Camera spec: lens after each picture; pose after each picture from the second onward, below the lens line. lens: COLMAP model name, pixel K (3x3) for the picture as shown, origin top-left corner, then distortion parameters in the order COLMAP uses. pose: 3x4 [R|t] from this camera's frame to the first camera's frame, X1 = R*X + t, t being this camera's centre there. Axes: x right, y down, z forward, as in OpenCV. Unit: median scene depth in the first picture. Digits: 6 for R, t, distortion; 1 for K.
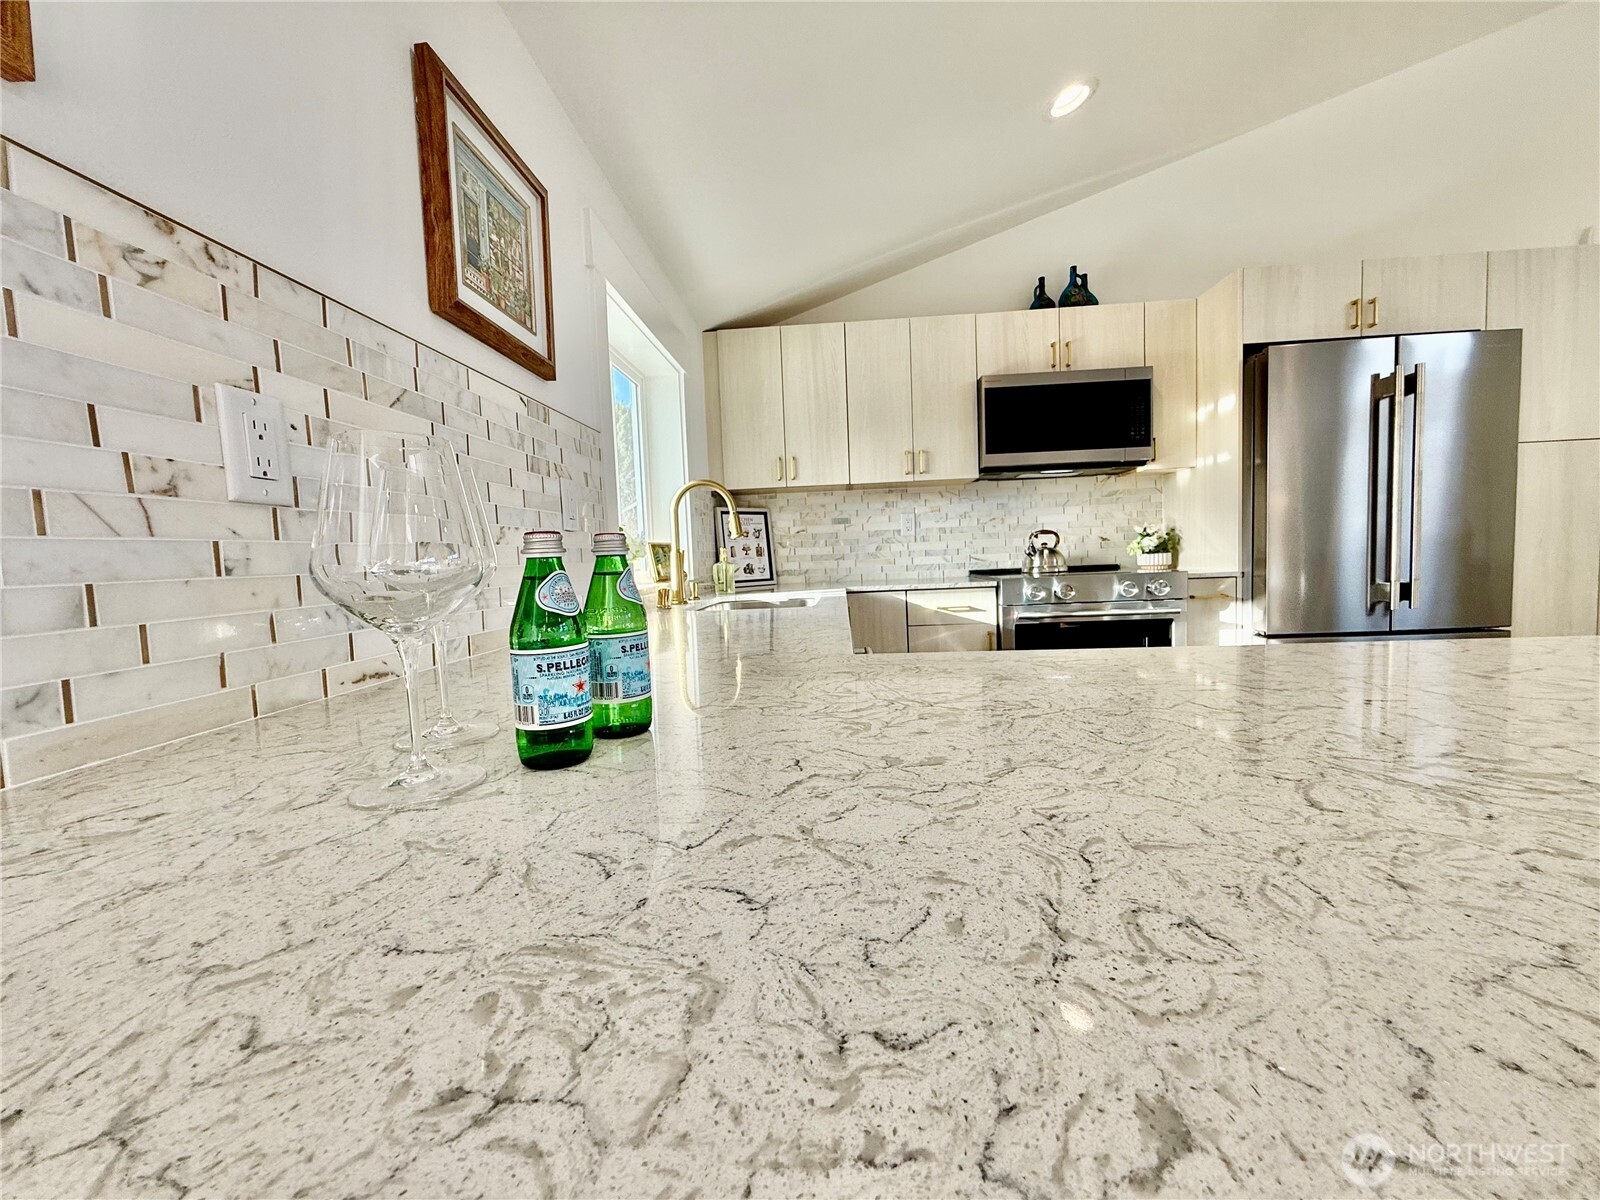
lens RADIAL K [[637.0, 0, 798.1], [0, 637.0, 598.9], [0, 0, 1]] dist [0.000447, 0.000018]
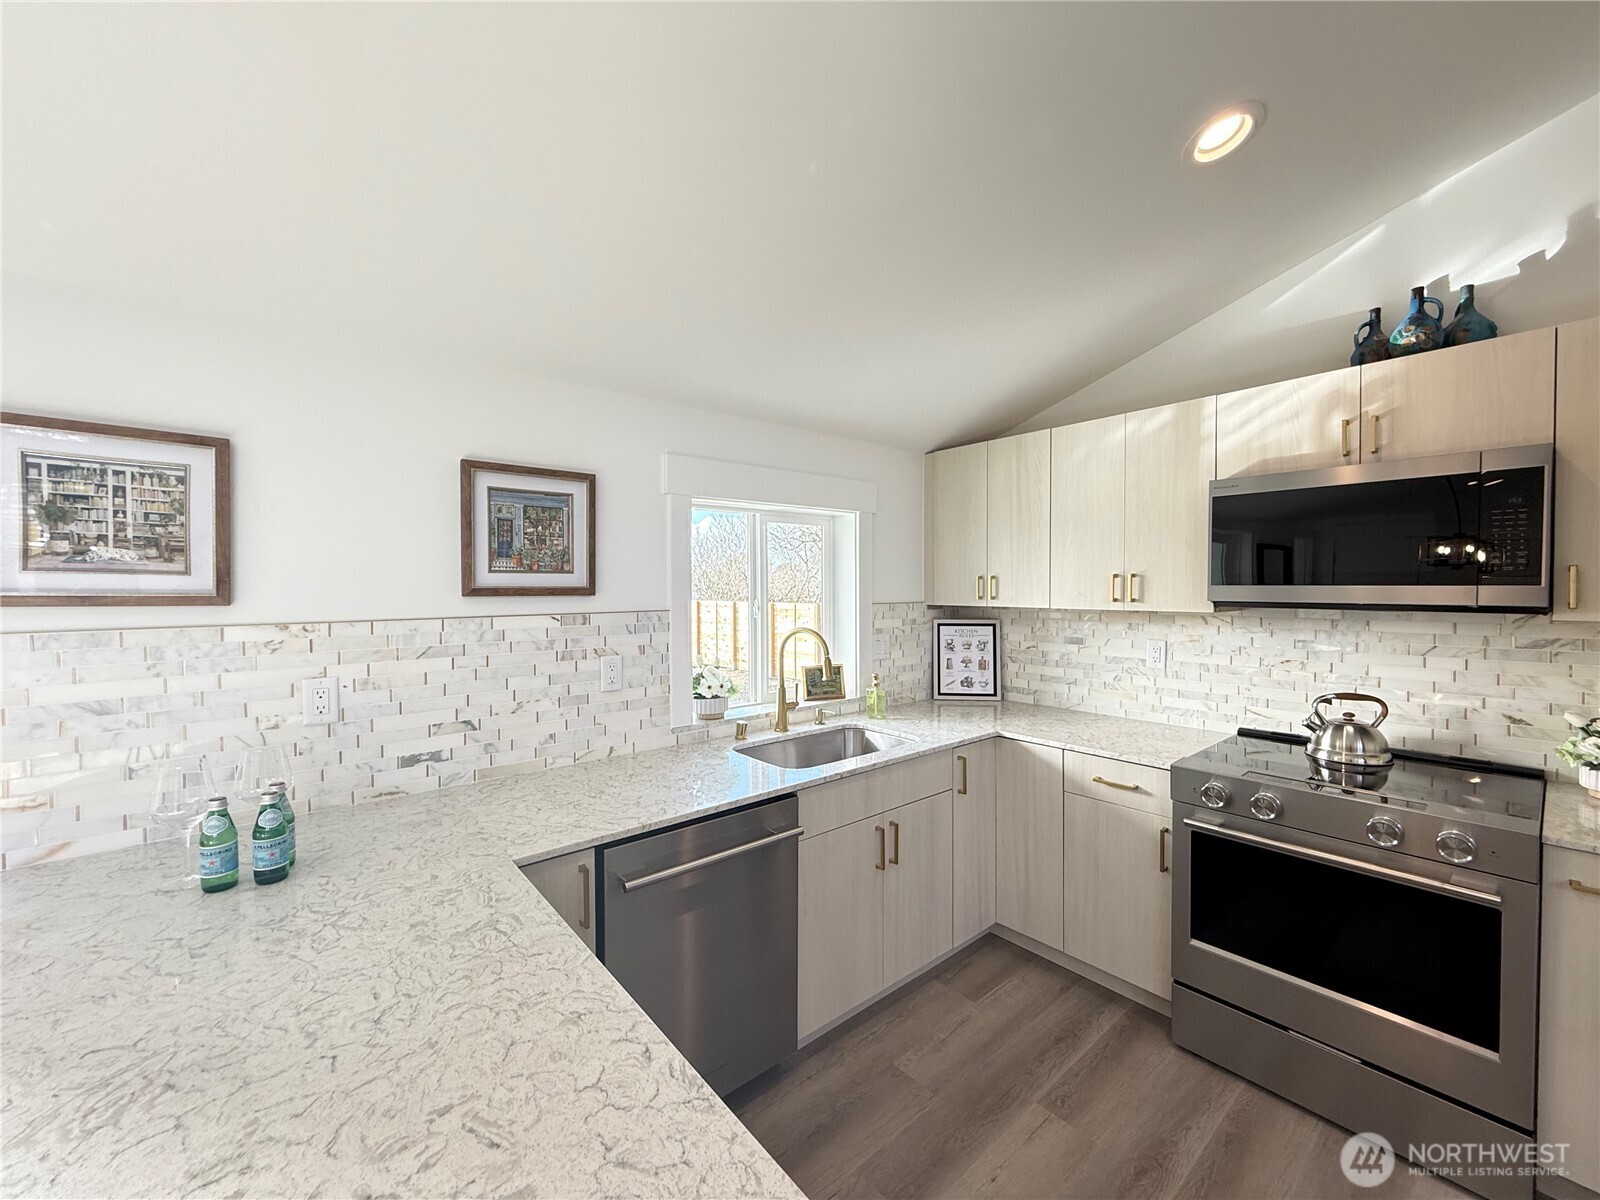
lens RADIAL K [[637.0, 0, 798.1], [0, 637.0, 598.9], [0, 0, 1]] dist [0.000447, 0.000018]
pose [[0.689696, 0.052884, -0.722165, 0.457833], [-0.072671, 0.997349, 0.003632, -0.164230], [0.720443, 0.049976, 0.691711, 0.131313]]
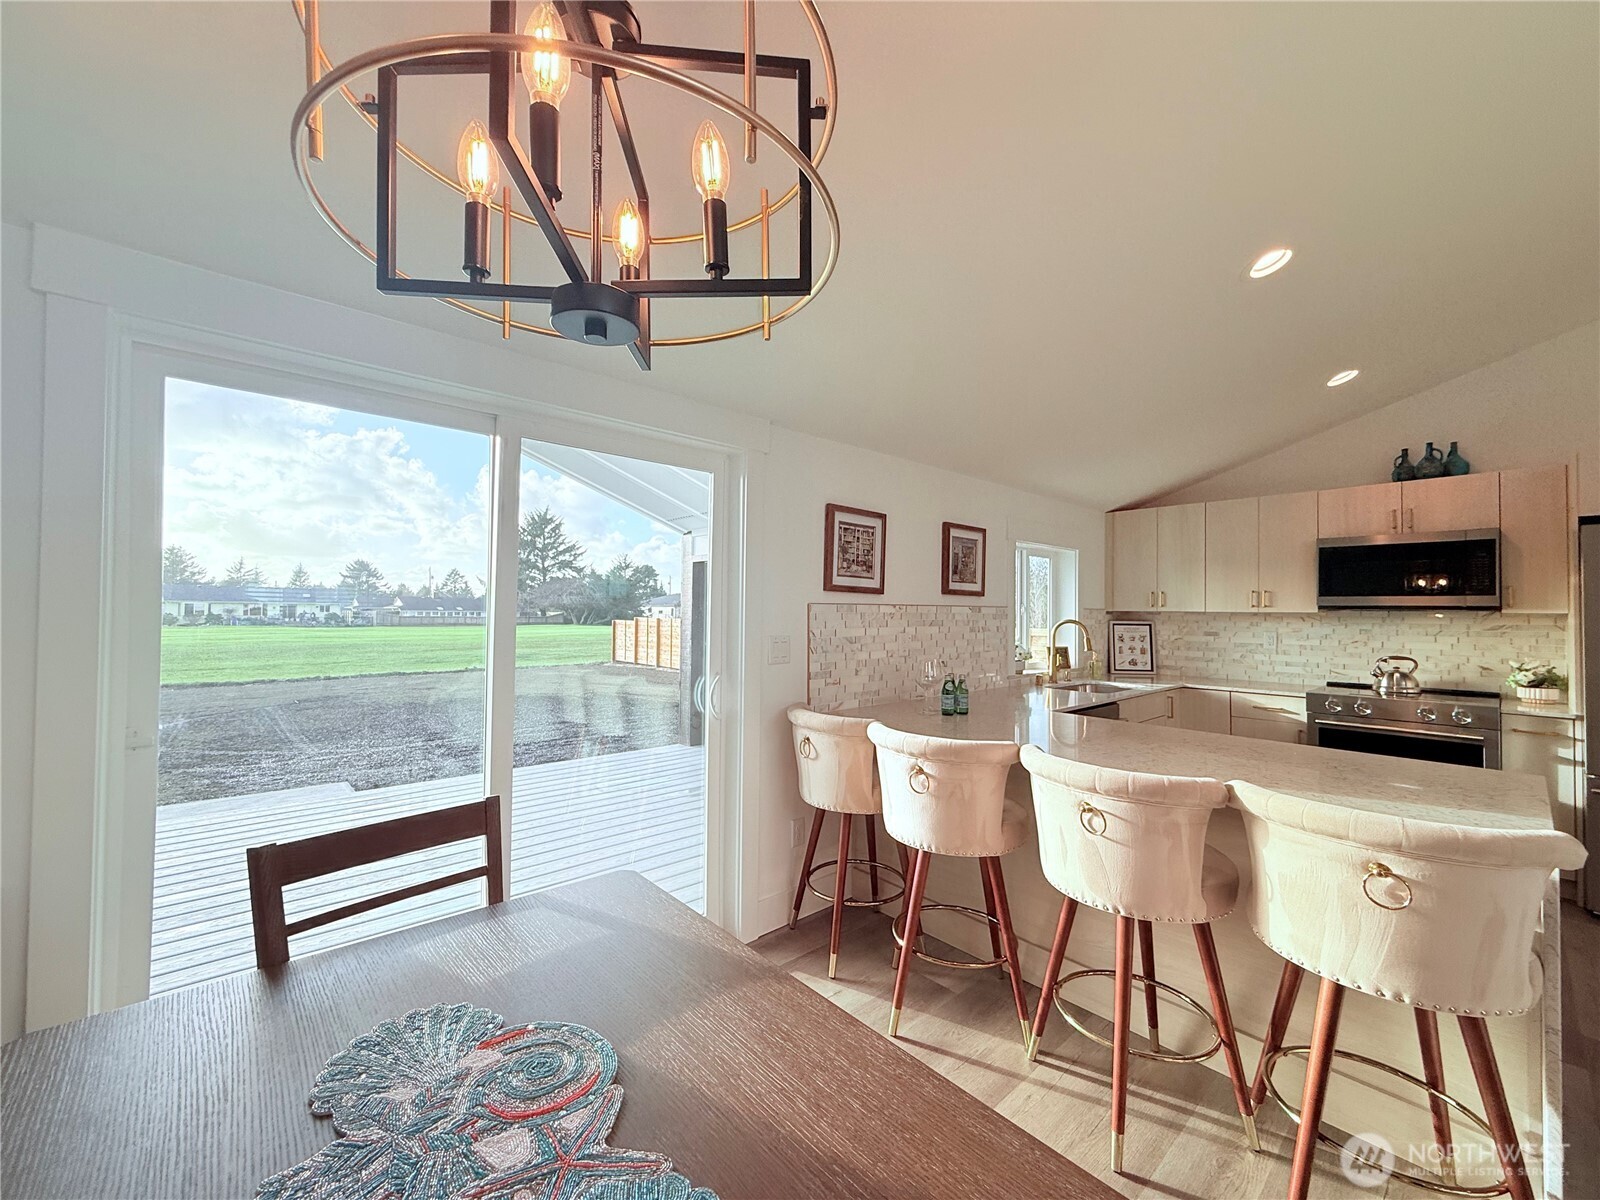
lens RADIAL K [[637.0, 0, 798.1], [0, 637.0, 598.9], [0, 0, 1]] dist [0.000447, 0.000018]
pose [[0.715866, 0.034621, -0.697379, 0.407836], [-0.087143, 0.995391, -0.040038, -0.068462], [0.692779, 0.089434, 0.715583, -0.642862]]
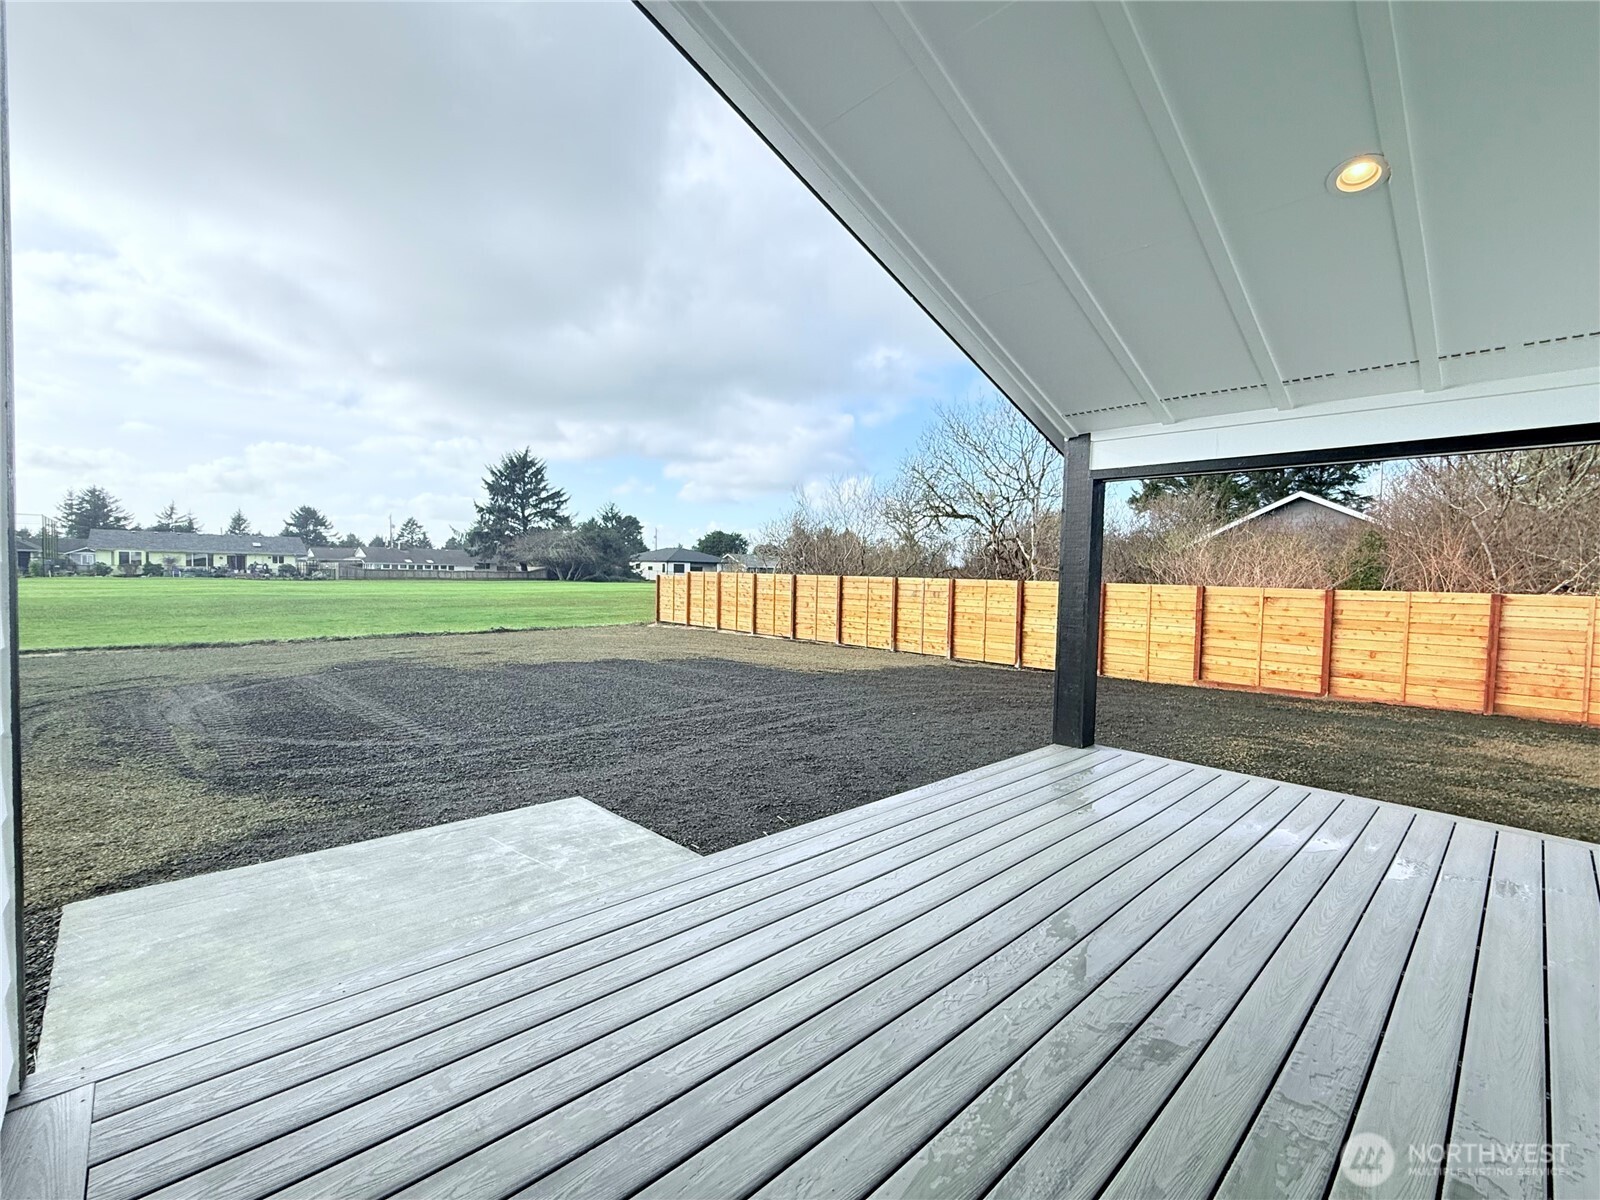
lens RADIAL K [[691.3, 0, 797.1], [0, 691.3, 594.7], [0, 0, 1]] dist [0.001007, 0.000169]
pose [[0.728464, 0.081270, -0.680247, -0.631186], [-0.098585, 0.995040, 0.013306, 0.047100], [0.677954, 0.057369, 0.732862, -0.936737]]
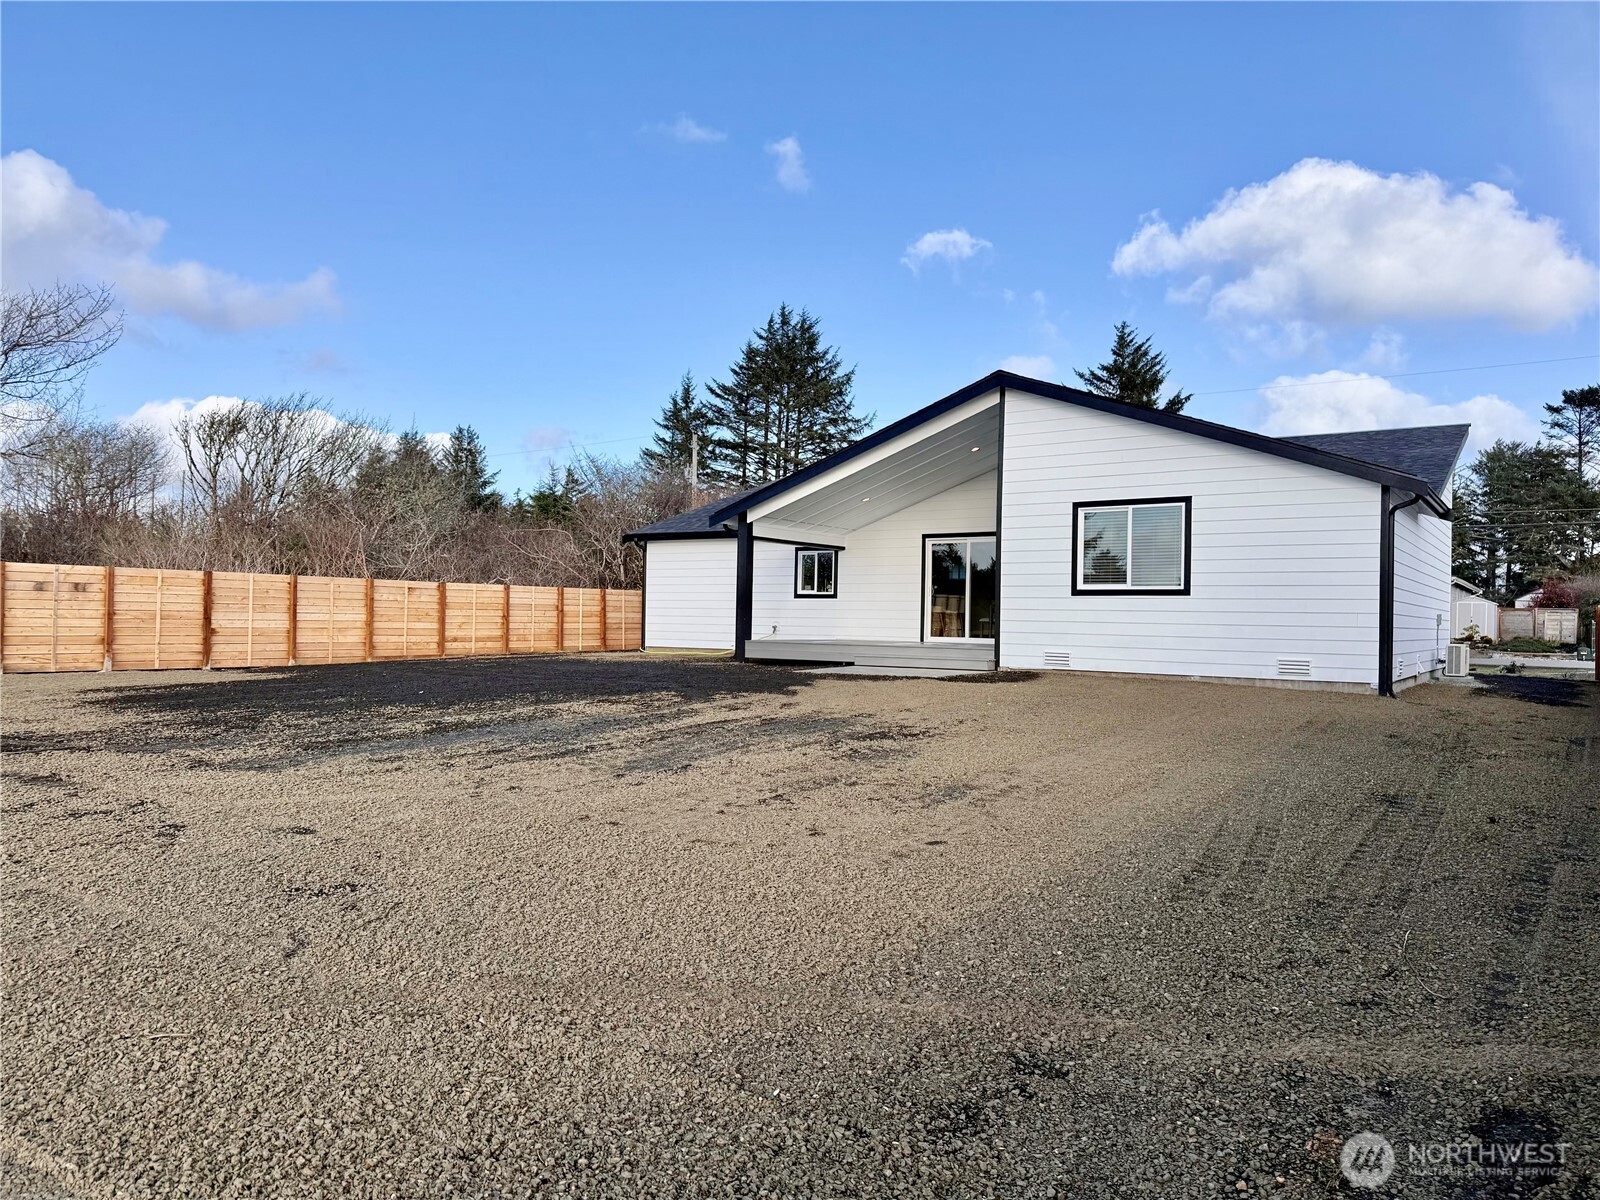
lens RADIAL K [[1106.4, 0, 800.0], [0, 1106.4, 600.0], [0, 0, 1]] dist [0.005299, 0.000874]
pose [[0.499075, 0.067173, 0.863951, -6.297955], [0.017729, 0.995991, -0.087680, 0.643617], [-0.866377, 0.059076, 0.495883, -2.729489]]
